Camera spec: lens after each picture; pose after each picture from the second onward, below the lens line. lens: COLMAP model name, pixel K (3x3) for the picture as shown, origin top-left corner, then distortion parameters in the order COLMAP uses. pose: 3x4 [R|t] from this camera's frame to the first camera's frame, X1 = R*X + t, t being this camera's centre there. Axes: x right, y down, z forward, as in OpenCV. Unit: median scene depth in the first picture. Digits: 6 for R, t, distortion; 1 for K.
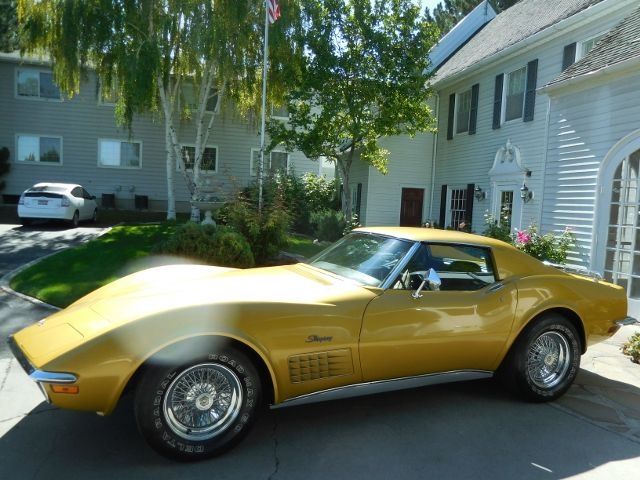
lens RADIAL K [[493.6, 0, 319.3], [0, 493.6, 236.4], [0, 0, 1]] dist [-0.010388, 0.015072]
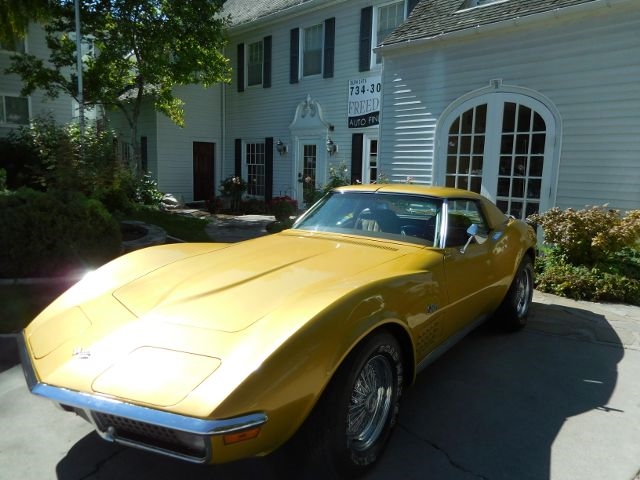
lens RADIAL K [[492.0, 0, 318.9], [0, 492.0, 237.7], [0, 0, 1]] dist [0.002675, 0.002708]
pose [[0.865501, -0.095940, 0.491633, -0.125176], [0.048291, 0.992896, 0.108745, -0.007094], [-0.498573, -0.070378, 0.863986, 0.061000]]
